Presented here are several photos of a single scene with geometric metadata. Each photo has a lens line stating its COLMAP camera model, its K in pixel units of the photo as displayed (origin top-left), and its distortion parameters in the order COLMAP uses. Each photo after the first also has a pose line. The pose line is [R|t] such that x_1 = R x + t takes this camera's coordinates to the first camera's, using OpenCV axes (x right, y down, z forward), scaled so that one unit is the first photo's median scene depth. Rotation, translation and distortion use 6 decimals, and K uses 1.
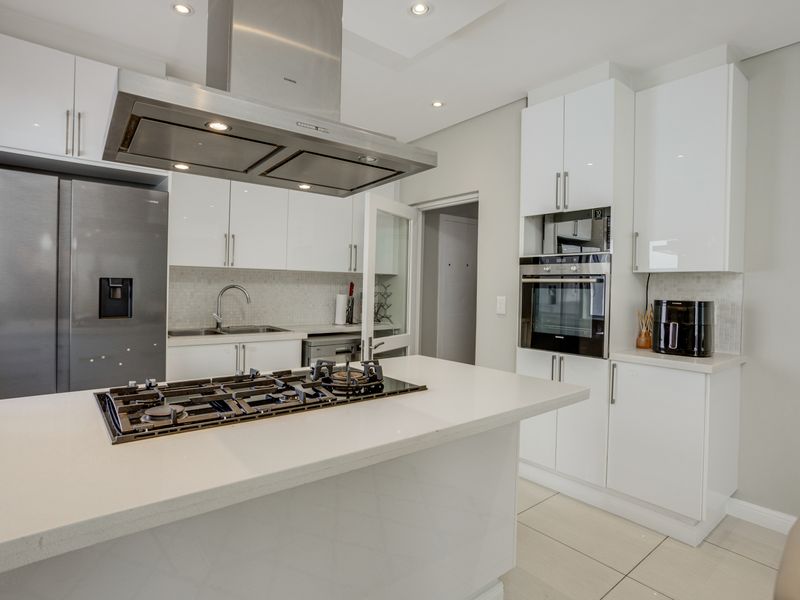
lens RADIAL K [[421.2, 0, 399.3], [0, 421.2, 296.4], [0, 0, 1]] dist [-0.000915, 0.000165]
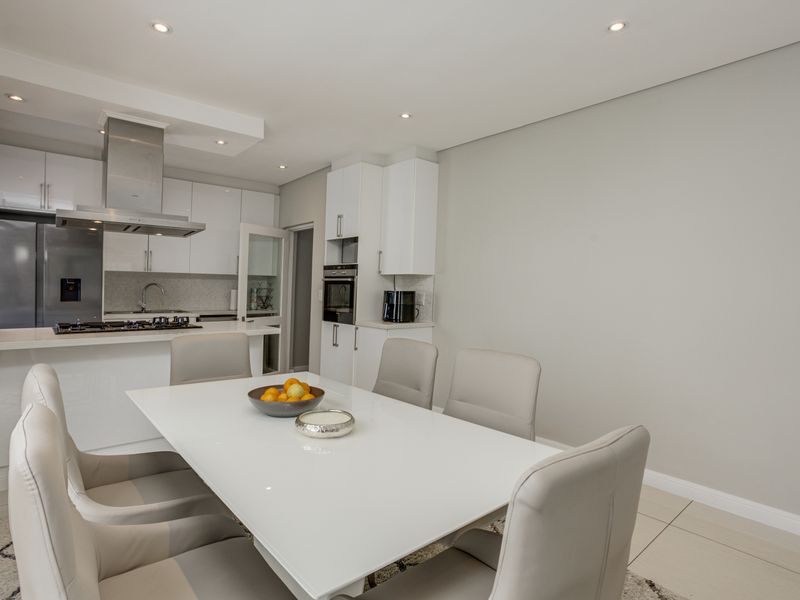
lens RADIAL K [[421.2, 0, 401.1], [0, 421.2, 298.2], [0, 0, 1]] dist [-0.000915, 0.000165]
pose [[0.999987, -0.002238, 0.004475, 0.579728], [0.002209, 0.999977, 0.006432, 0.024588], [-0.004489, -0.006422, 0.999969, -0.630829]]
